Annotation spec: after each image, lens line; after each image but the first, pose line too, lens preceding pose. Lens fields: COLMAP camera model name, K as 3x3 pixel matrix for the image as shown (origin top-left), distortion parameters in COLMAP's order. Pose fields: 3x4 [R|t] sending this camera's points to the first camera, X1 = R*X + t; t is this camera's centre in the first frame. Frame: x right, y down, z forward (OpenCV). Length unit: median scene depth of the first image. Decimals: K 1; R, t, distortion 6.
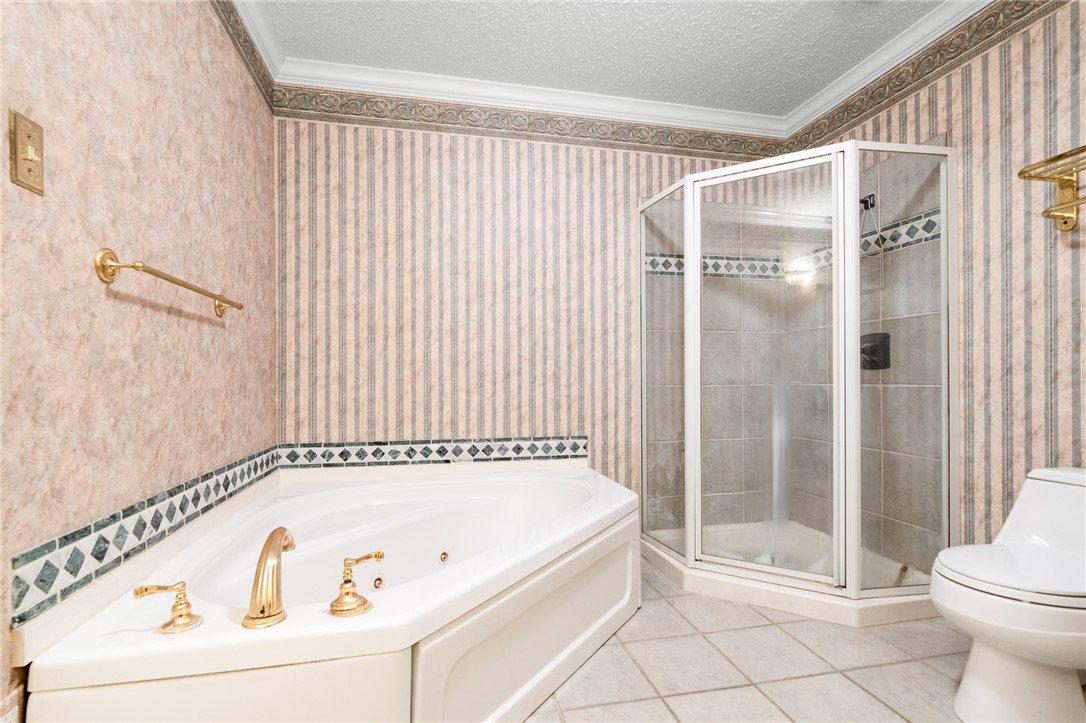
lens RADIAL K [[498.8, 0, 531.7], [0, 498.8, 378.7], [0, 0, 1]] dist [-0.001456, -0.000045]
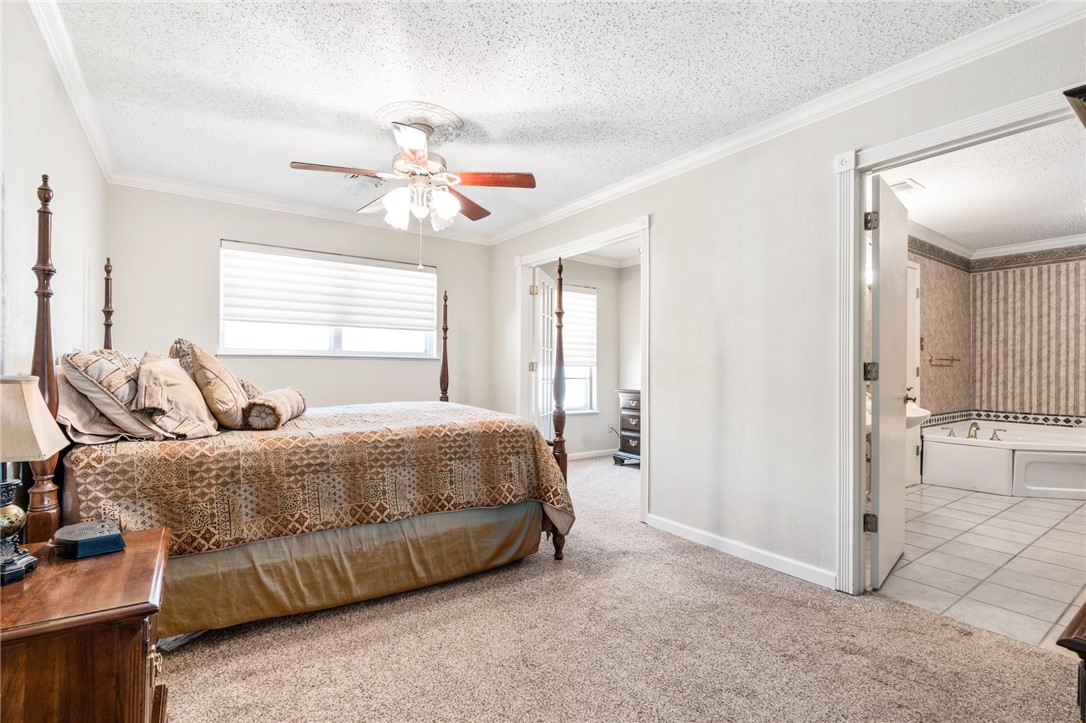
lens RADIAL K [[498.8, 0, 541.8], [0, 498.8, 365.2], [0, 0, 1]] dist [-0.001456, -0.000045]
pose [[0.396459, 0.003088, -0.918047, 0.859163], [-0.006272, 0.999980, 0.000655, -0.070153], [0.918031, 0.005499, 0.396471, -1.822505]]
